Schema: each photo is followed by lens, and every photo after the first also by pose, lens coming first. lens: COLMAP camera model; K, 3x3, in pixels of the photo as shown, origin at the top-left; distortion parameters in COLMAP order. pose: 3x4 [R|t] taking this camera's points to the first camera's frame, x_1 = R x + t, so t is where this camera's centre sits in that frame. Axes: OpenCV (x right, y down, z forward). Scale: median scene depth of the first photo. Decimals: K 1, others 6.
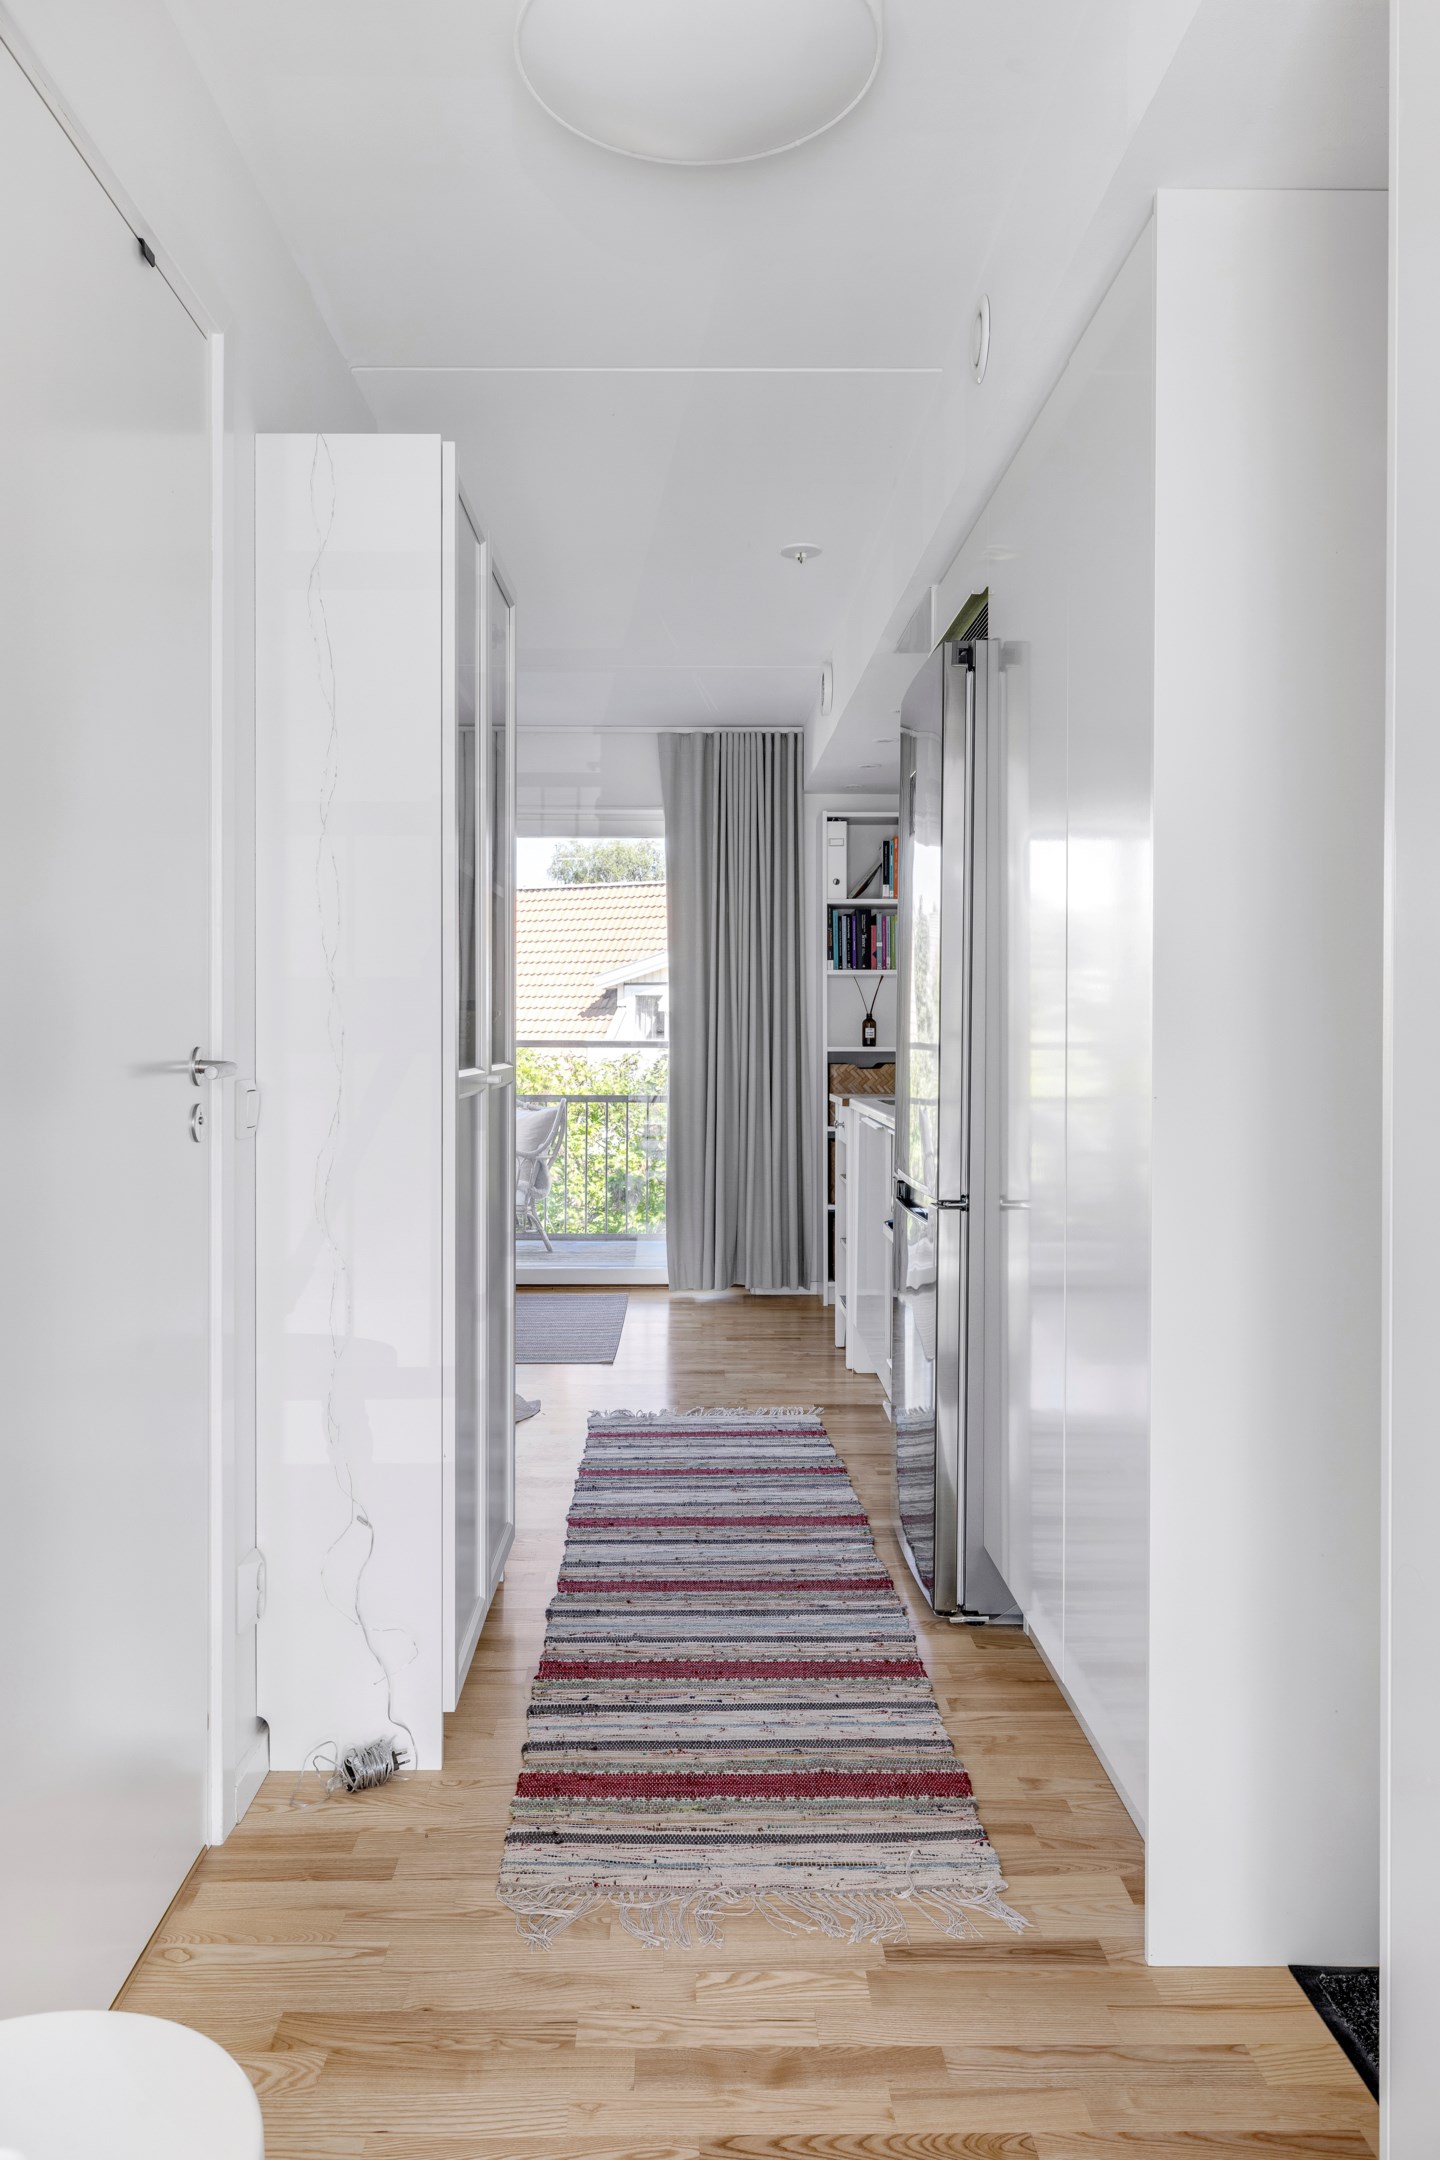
lens RADIAL K [[1483.5, 0, 710.1], [0, 1483.5, 1040.6], [0, 0, 1]] dist [-0.000791, -0.000394]
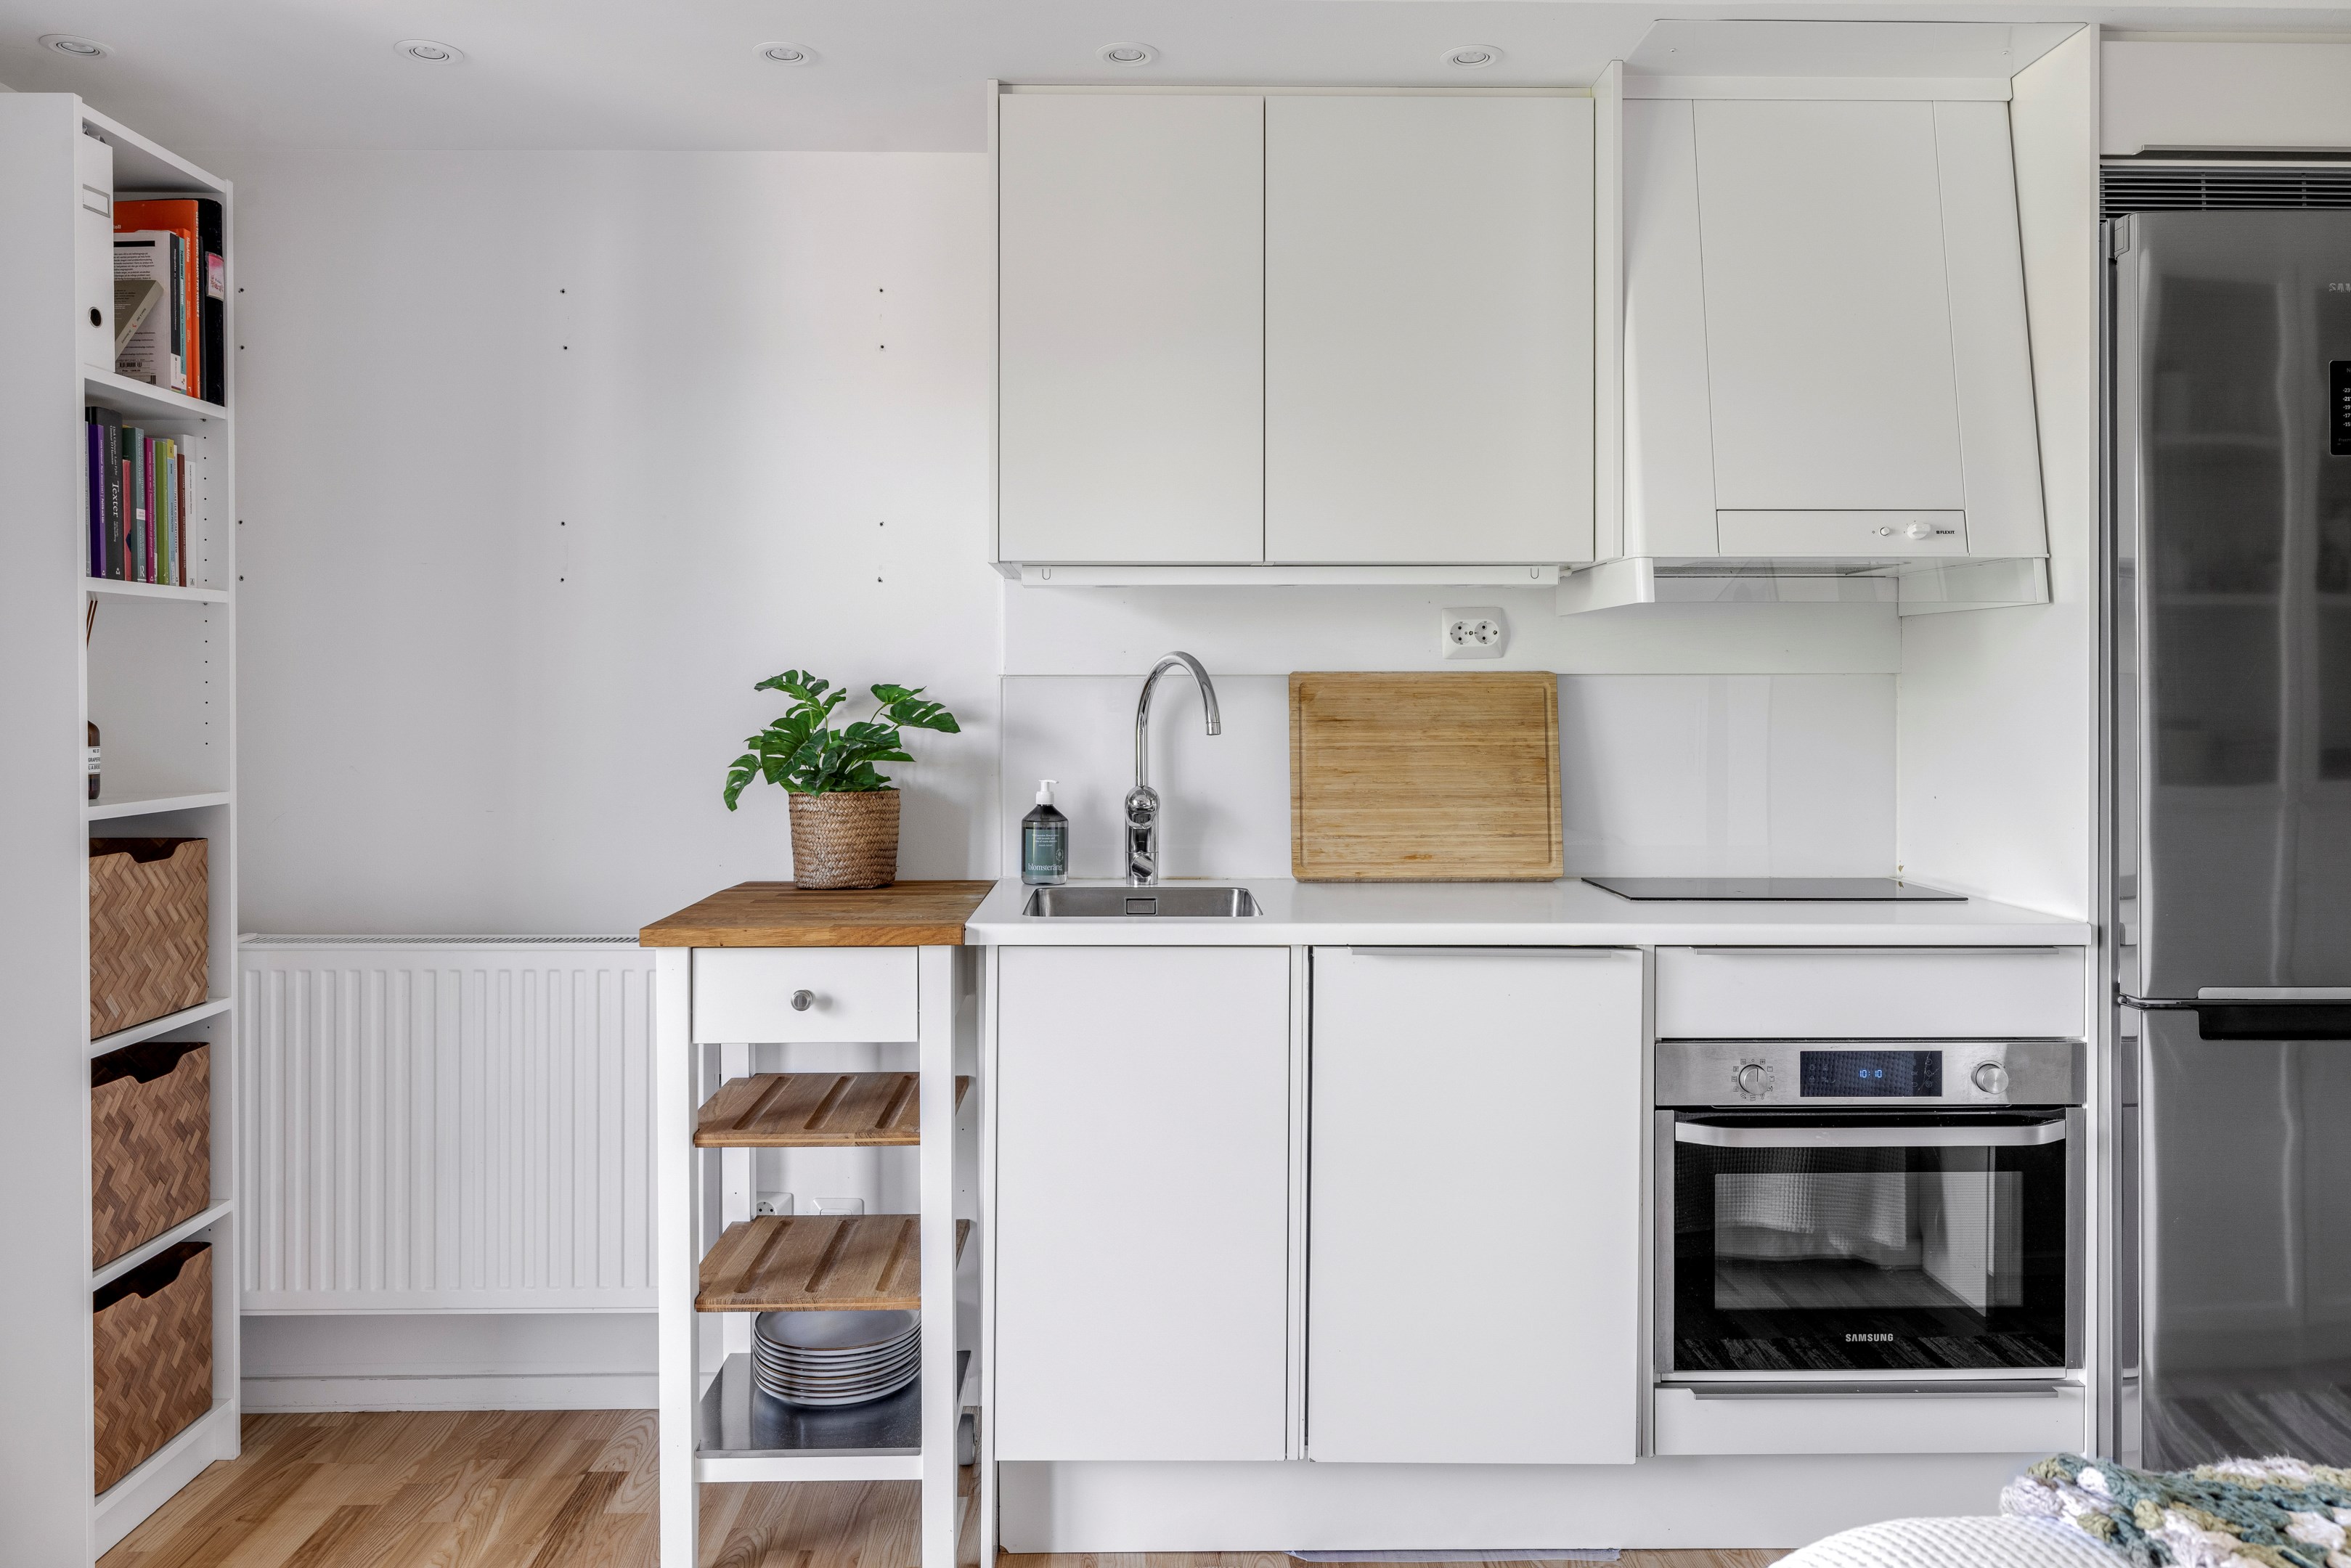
lens RADIAL K [[1593.0, 0, 1184.7], [0, 1593.0, 717.7], [0, 0, 1]] dist [-0.000566, 0.000591]
pose [[-0.004916, -0.013303, 0.999899, -0.274987], [0.006927, 0.999887, 0.013337, -0.018651], [-0.999964, 0.006992, -0.004823, 0.746954]]
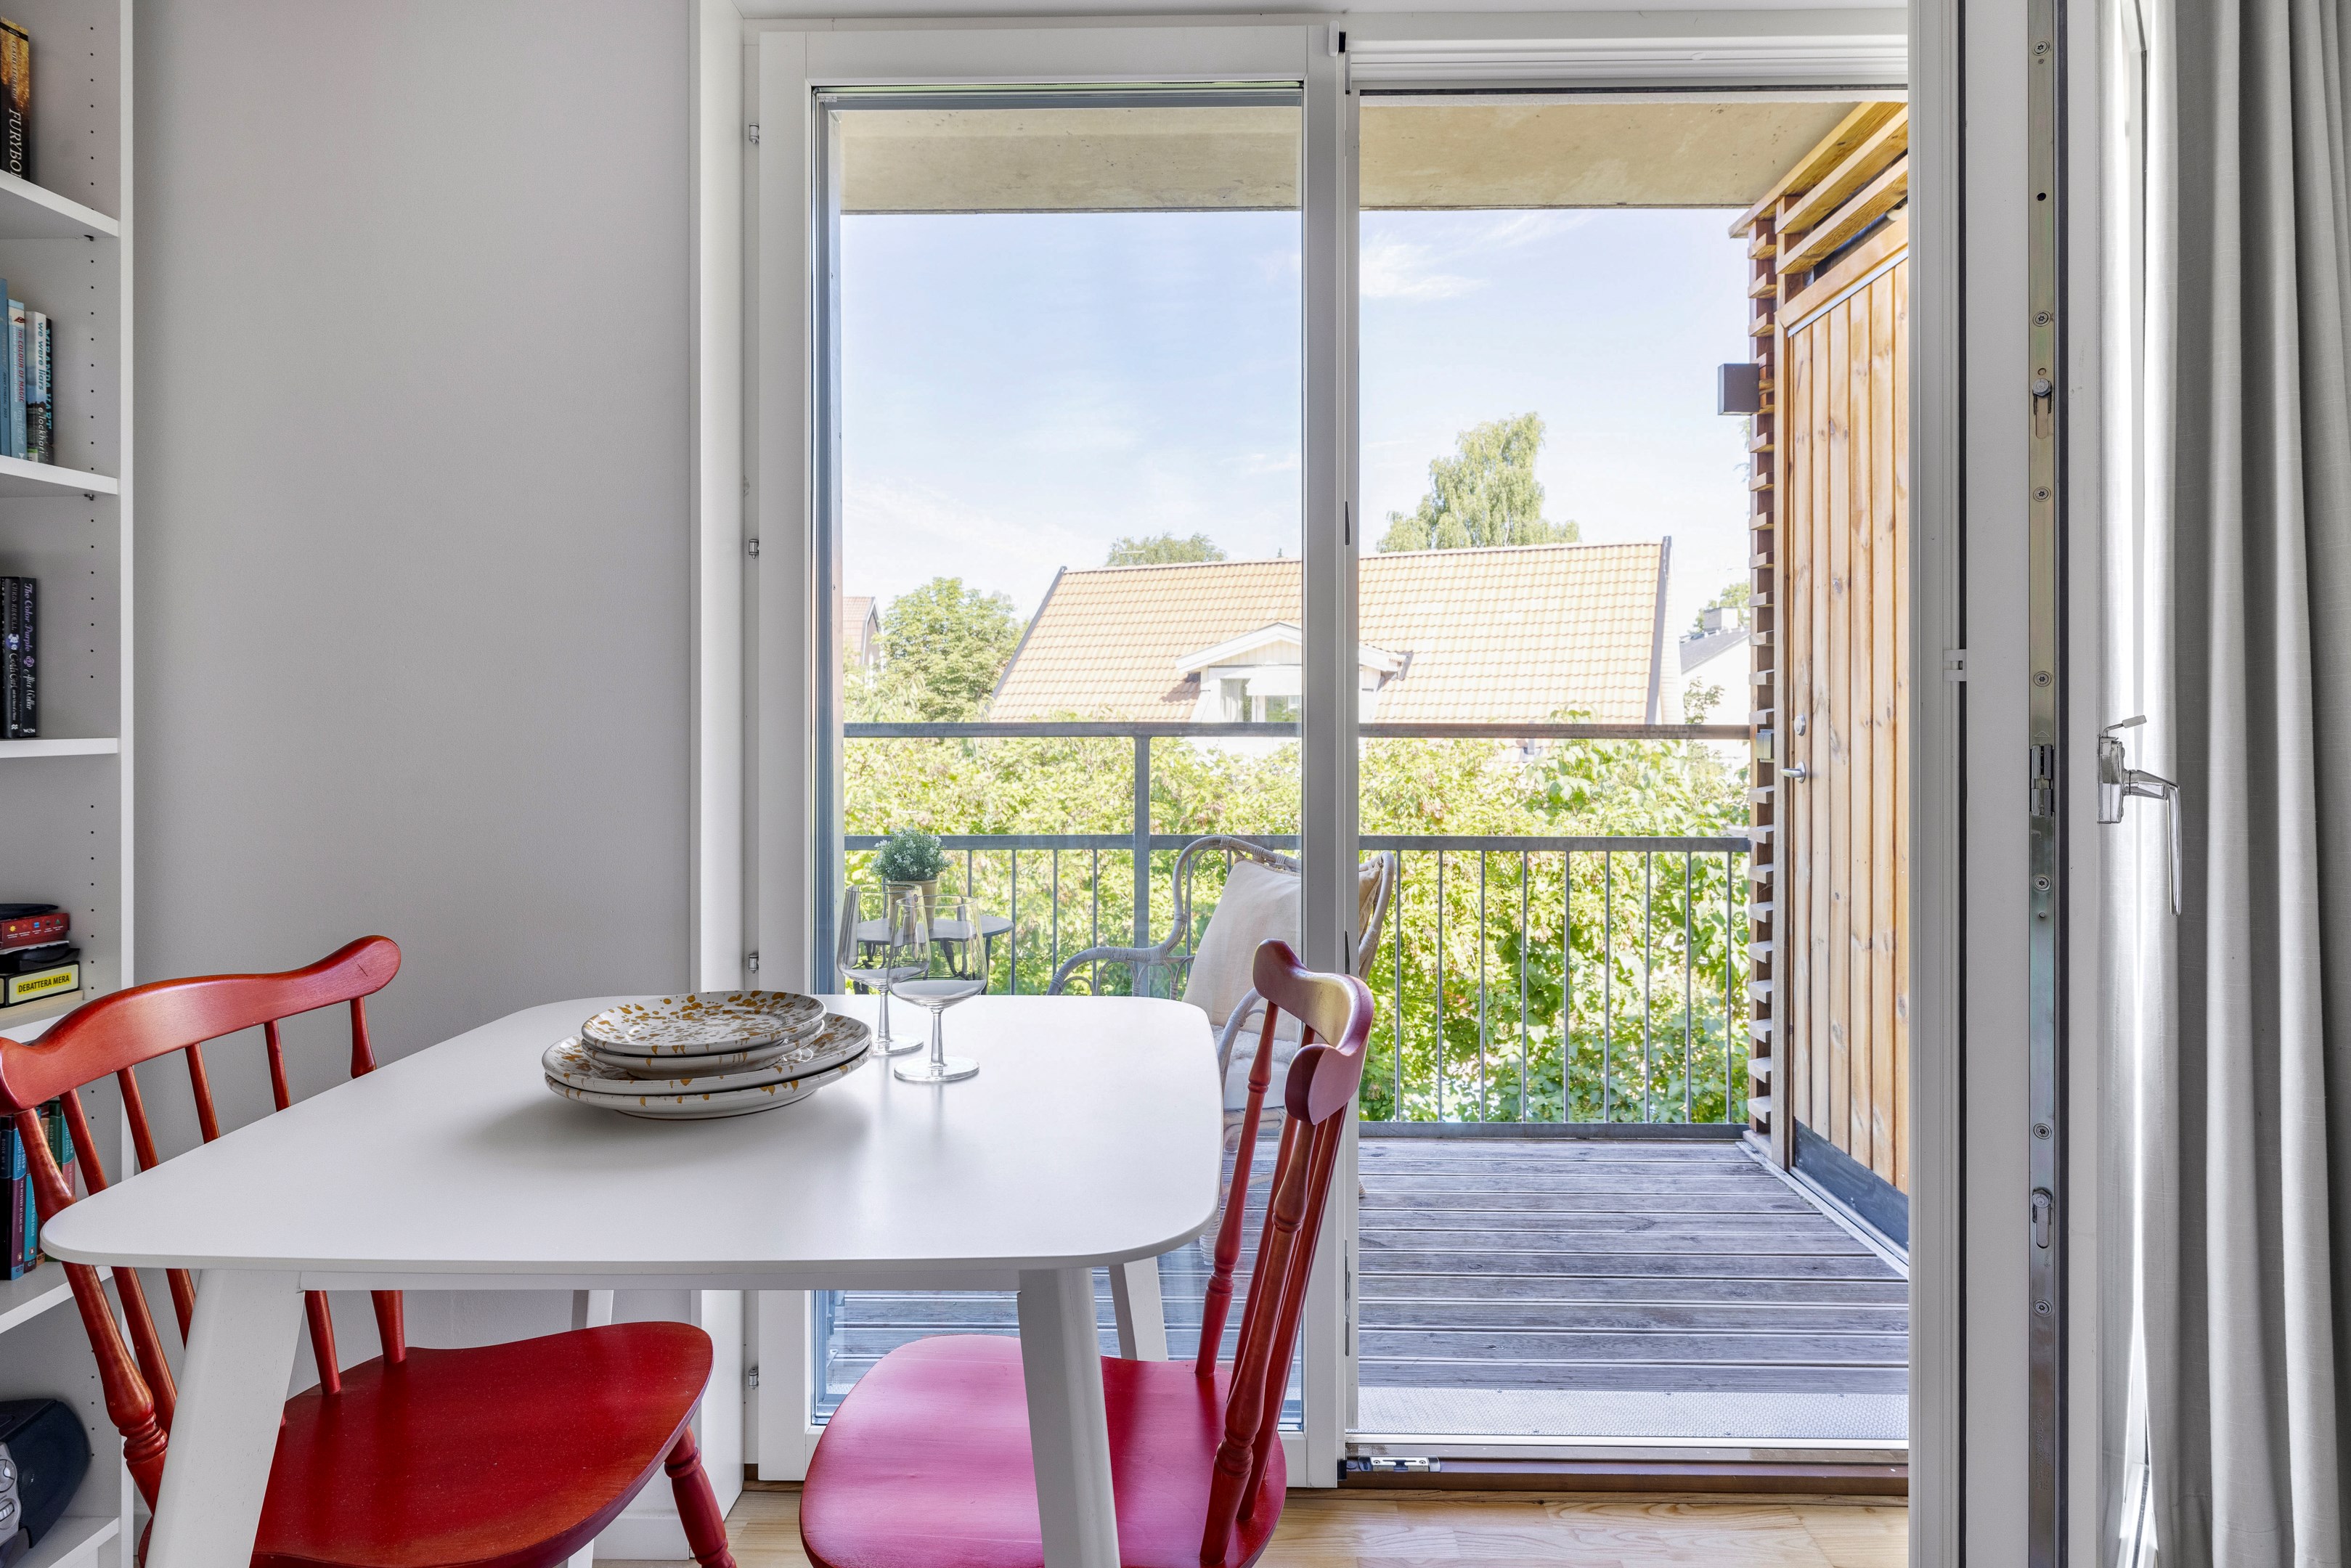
lens RADIAL K [[1346.2, 0, 1187.5], [0, 1346.2, 719.7], [0, 0, 1]] dist [-0.001919, 0.000329]
pose [[0.999061, -0.000439, -0.043321, -0.178157], [0.000197, 0.999984, -0.005578, 0.001907], [0.043323, 0.005565, 0.999046, 0.750168]]
